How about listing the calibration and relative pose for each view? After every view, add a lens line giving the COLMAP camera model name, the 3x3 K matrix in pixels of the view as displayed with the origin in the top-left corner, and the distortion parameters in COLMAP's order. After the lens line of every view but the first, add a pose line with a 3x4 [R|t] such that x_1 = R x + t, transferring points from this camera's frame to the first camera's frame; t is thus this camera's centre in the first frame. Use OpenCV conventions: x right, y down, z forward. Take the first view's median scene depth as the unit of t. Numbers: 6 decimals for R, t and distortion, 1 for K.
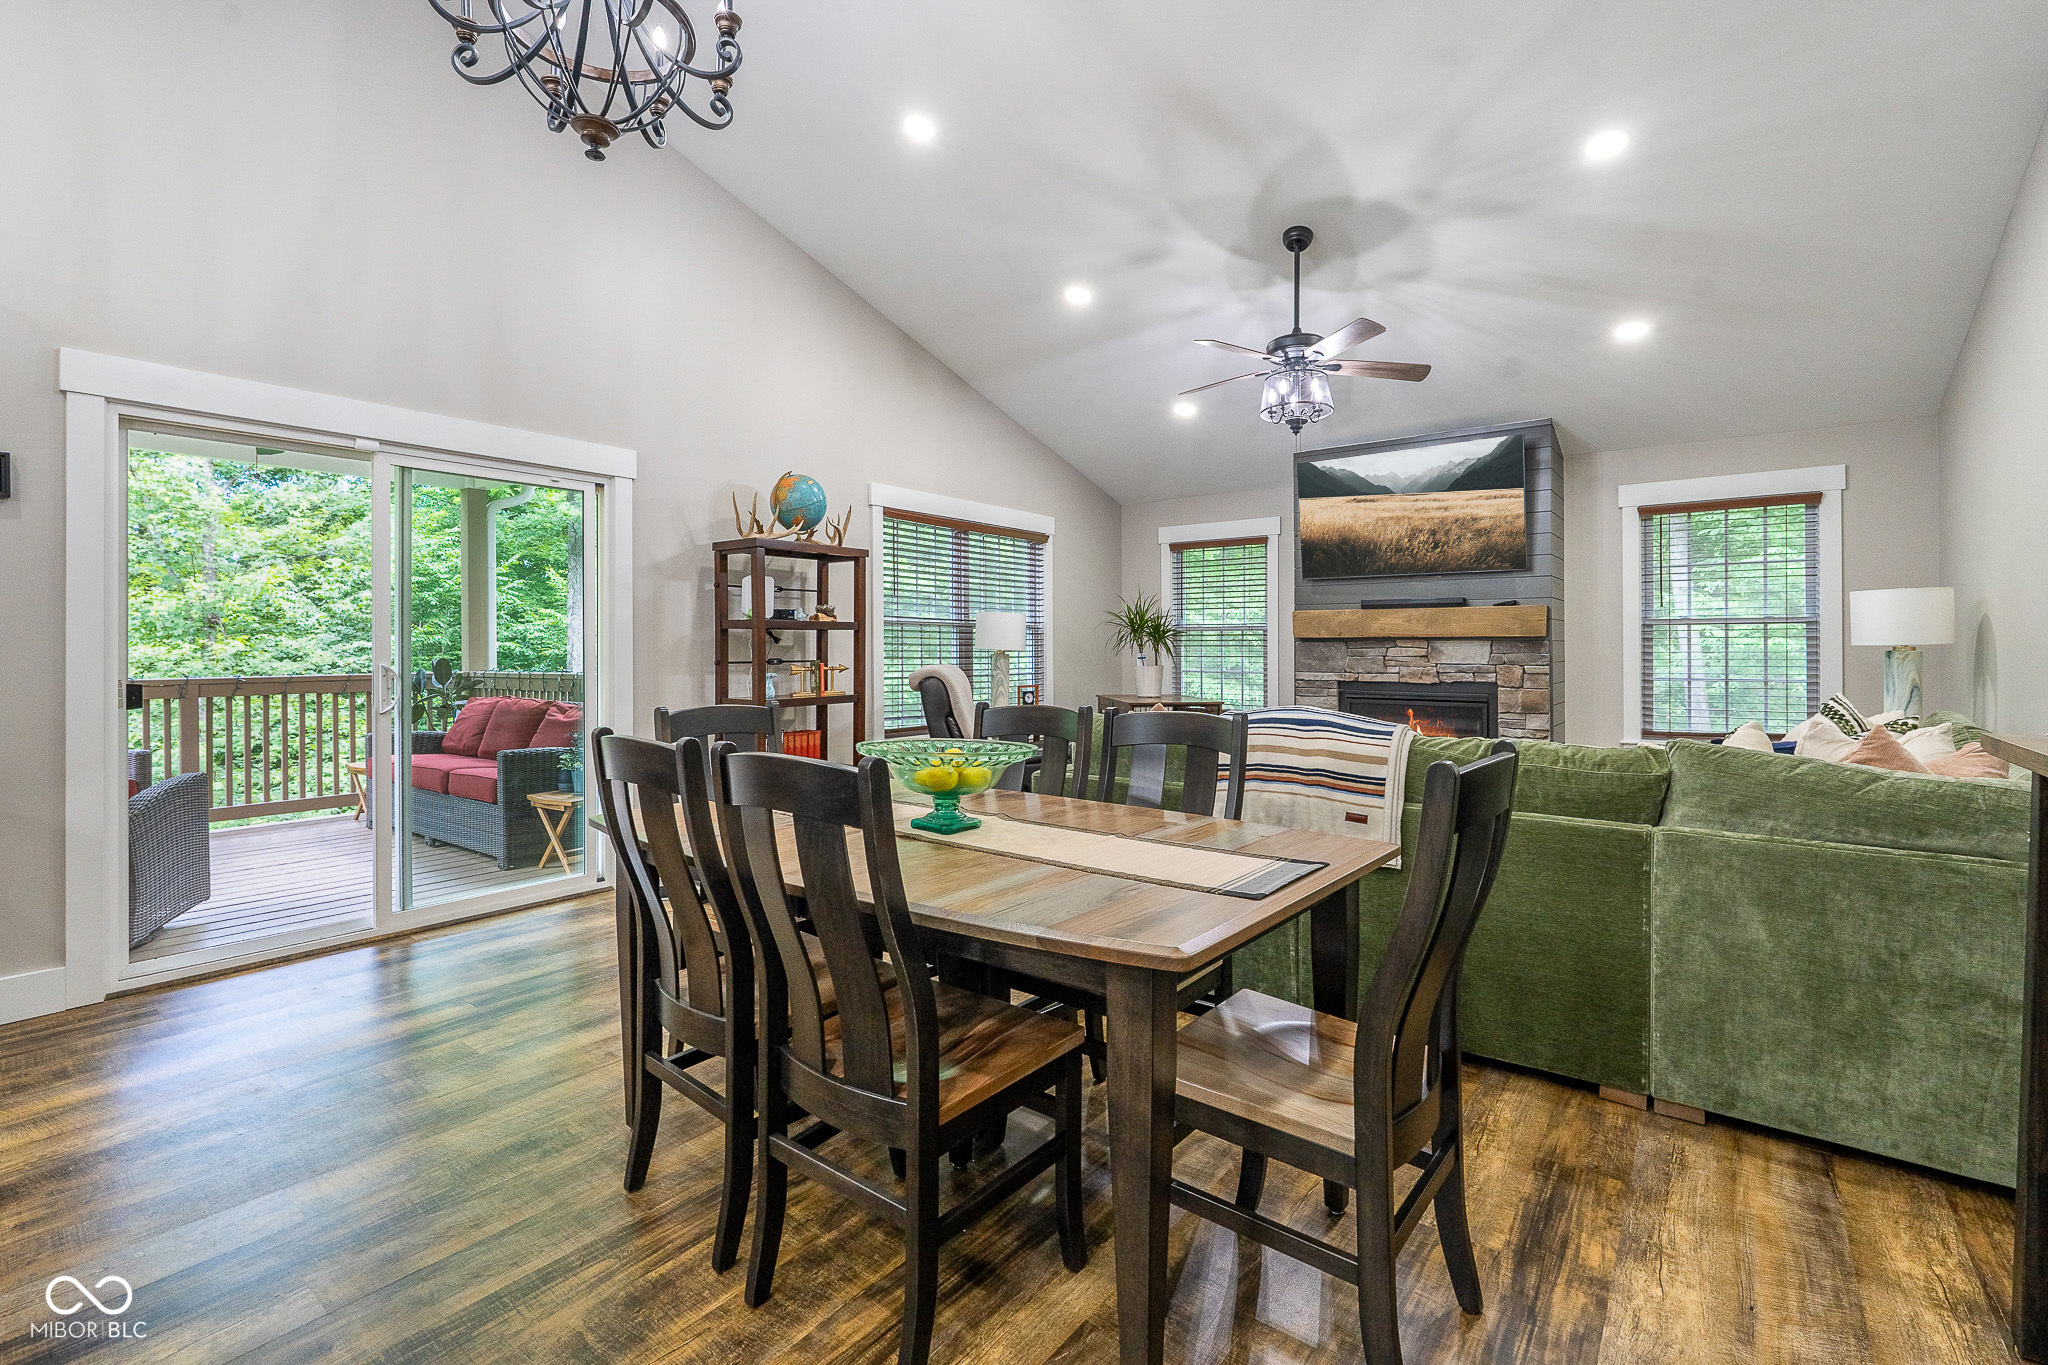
lens RADIAL K [[926.3, 0, 1020.3], [0, 926.3, 658.2], [0, 0, 1]] dist [-0.001337, 0.001033]
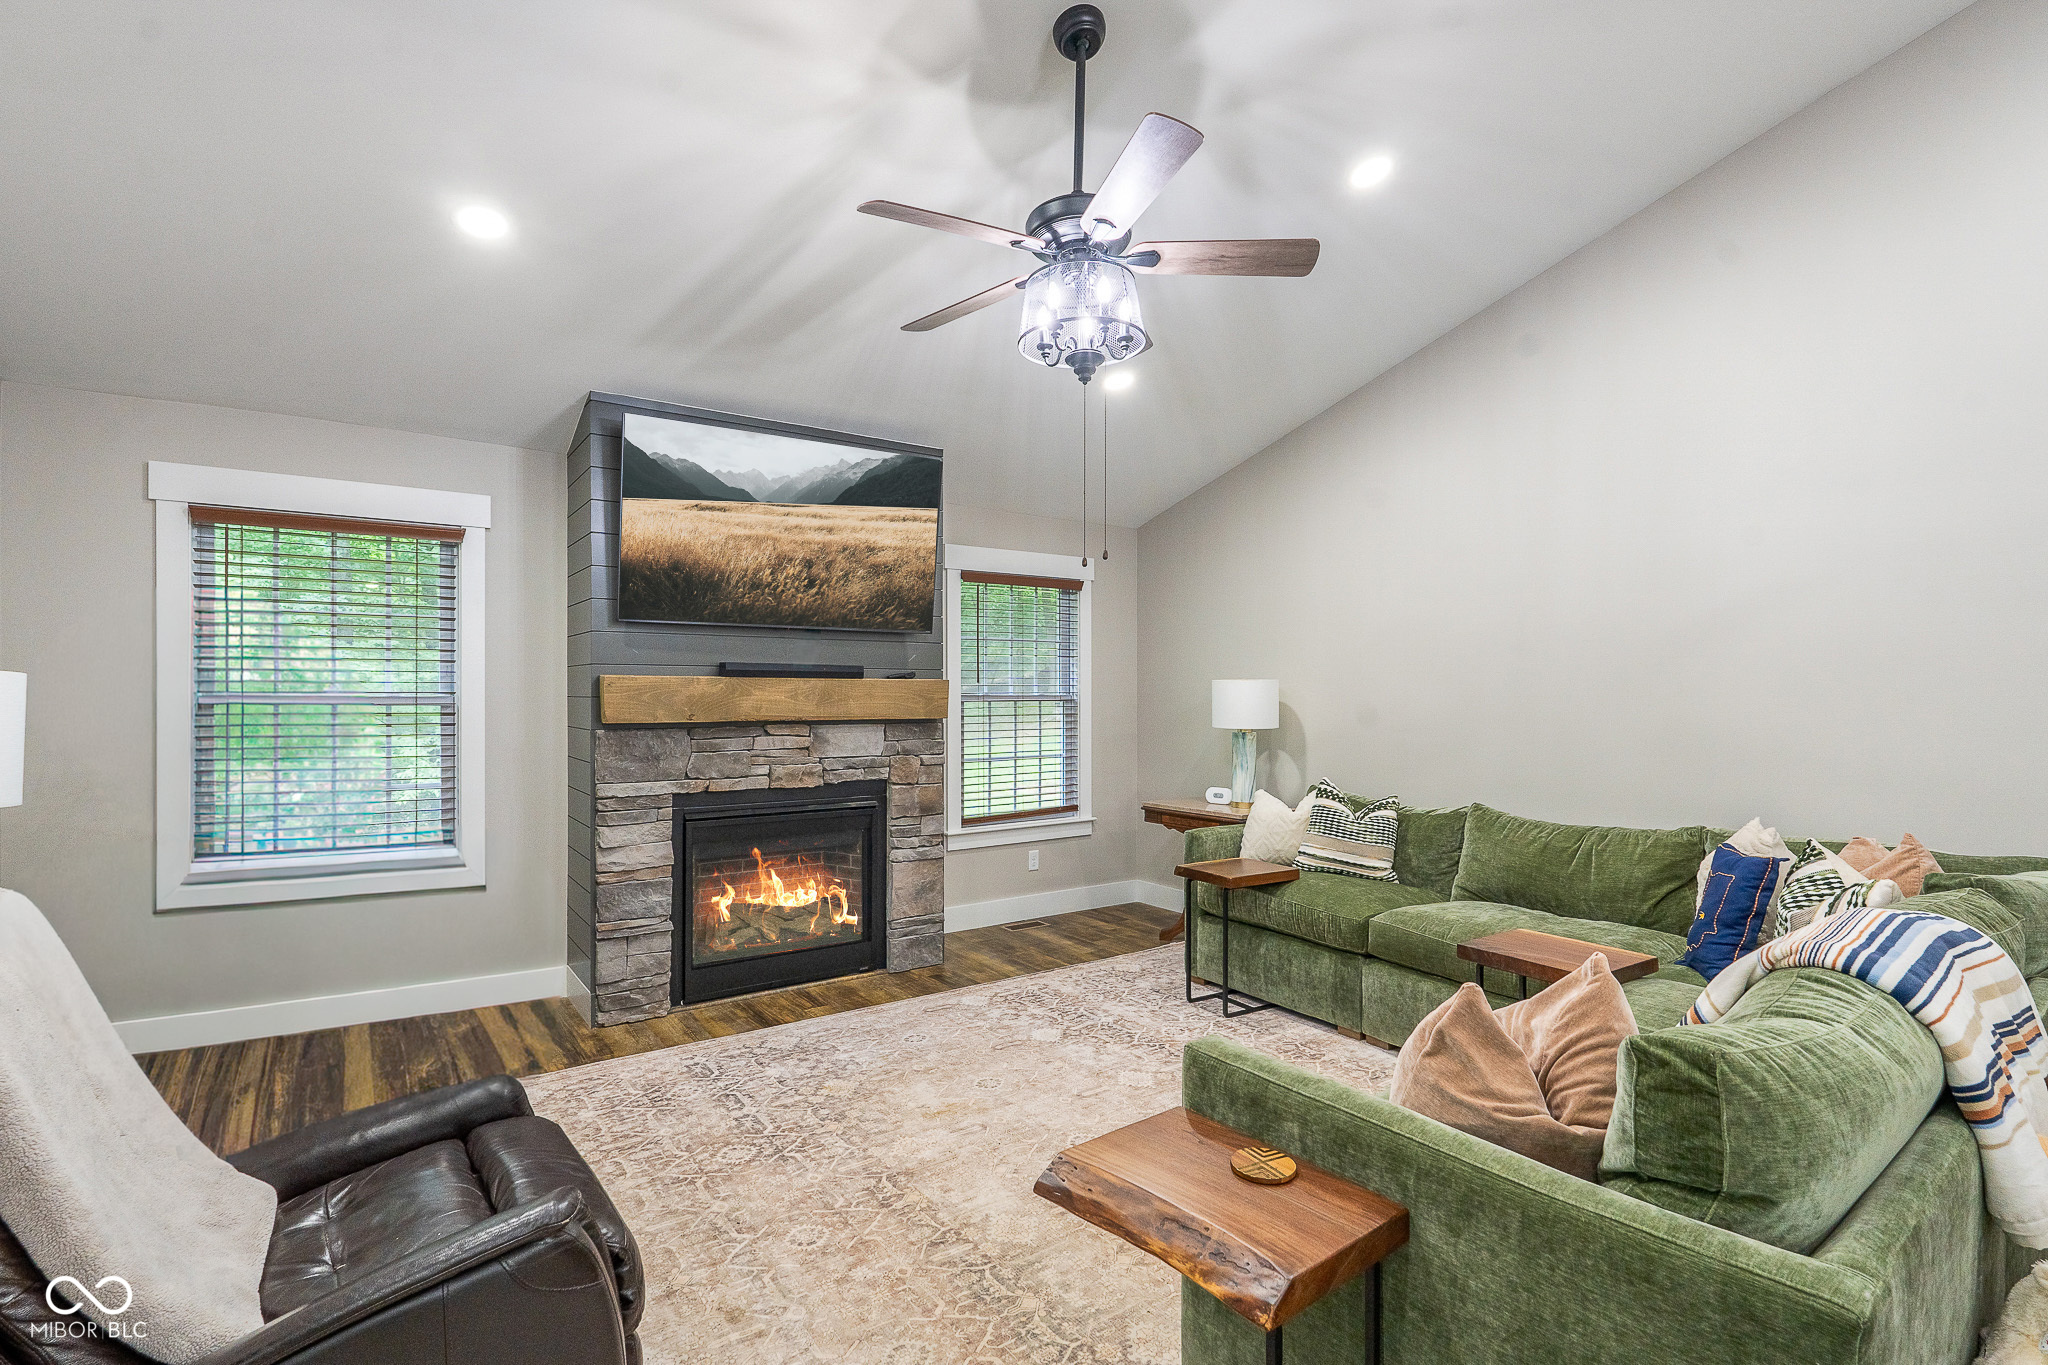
lens RADIAL K [[926.3, 0, 976.0], [0, 926.3, 685.0], [0, 0, 1]] dist [-0.001337, 0.001033]
pose [[0.308771, 0.007068, 0.951110, -0.178732], [0.007614, 0.999922, -0.009903, -0.041878], [-0.951106, 0.010300, 0.308693, 0.687033]]
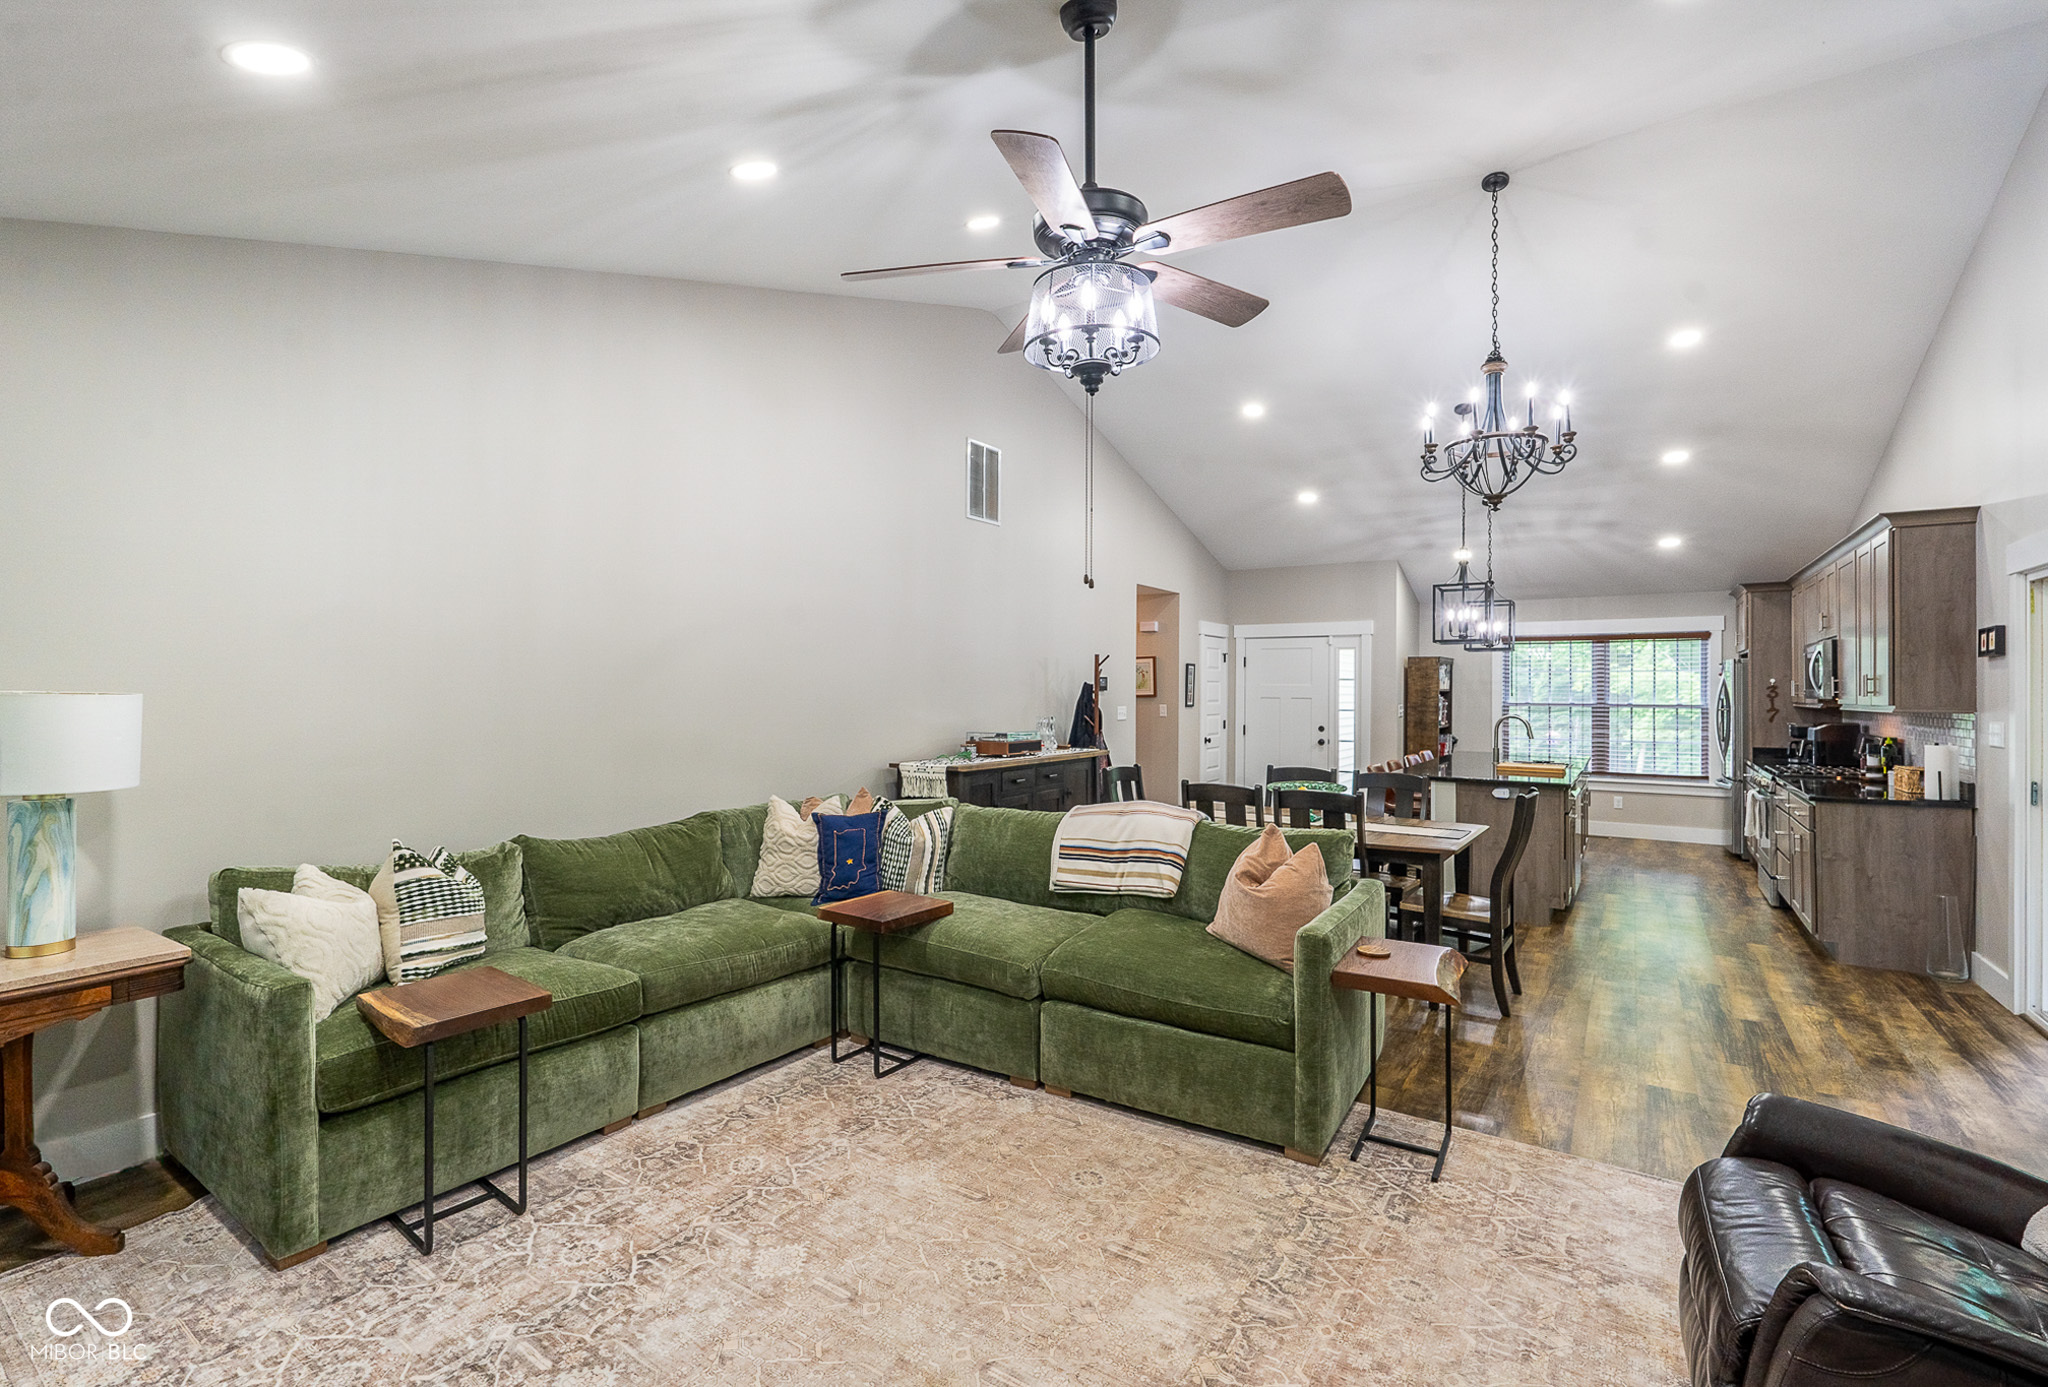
lens RADIAL K [[926.3, 0, 1013.3], [0, 926.3, 687.0], [0, 0, 1]] dist [-0.001337, 0.001033]
pose [[-0.997223, -0.003810, -0.074372, 0.298870], [-0.004206, 0.999978, 0.005168, -0.059497], [0.074350, 0.005466, -0.997217, 1.160877]]
